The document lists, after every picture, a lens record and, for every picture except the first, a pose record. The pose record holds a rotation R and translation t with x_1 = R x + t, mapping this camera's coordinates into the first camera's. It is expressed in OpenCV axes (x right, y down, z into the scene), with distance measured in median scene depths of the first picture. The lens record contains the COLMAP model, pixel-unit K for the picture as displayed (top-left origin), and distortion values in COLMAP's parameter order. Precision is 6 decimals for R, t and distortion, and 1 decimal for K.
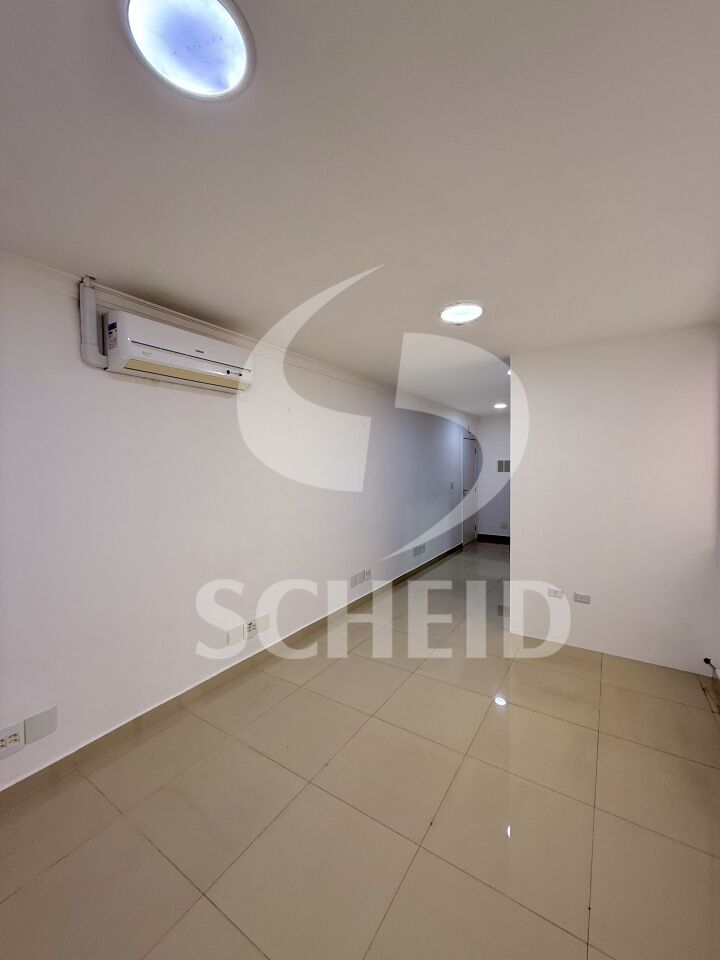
lens RADIAL K [[385.5, 0, 357.9], [0, 385.5, 481.4], [0, 0, 1]] dist [-0.000911, -0.000154]
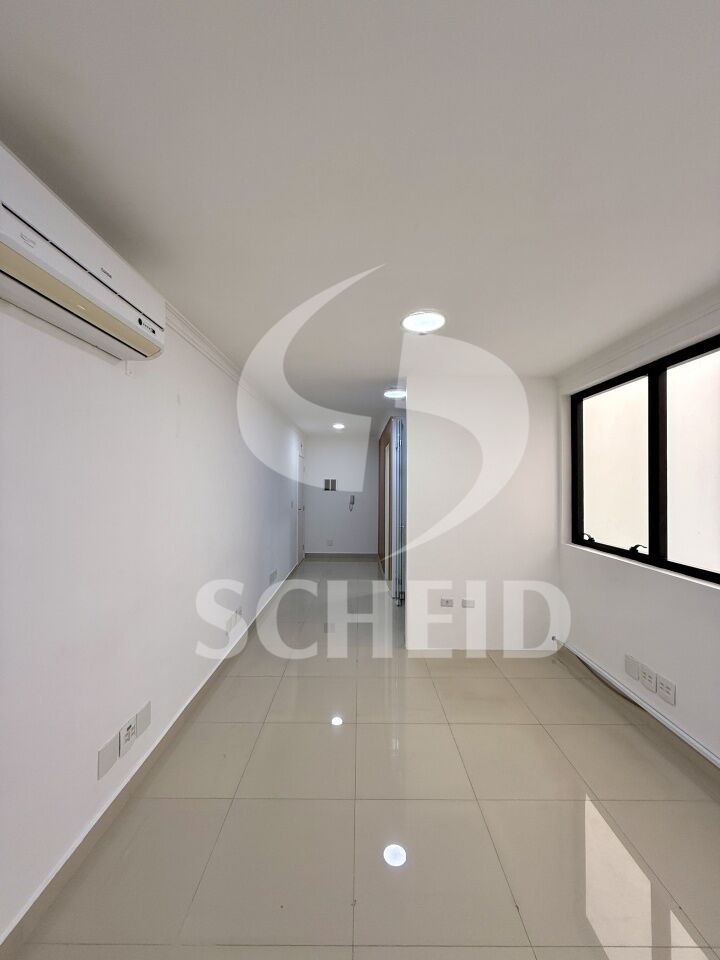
lens RADIAL K [[383.9, 0, 359.3], [0, 383.9, 478.9], [0, 0, 1]] dist [-0.000050, -0.000157]
pose [[0.833030, 0.023872, 0.552712, -0.274714], [0.008294, 0.998417, -0.055624, 0.005402], [-0.553165, 0.050921, 0.831514, 0.218993]]
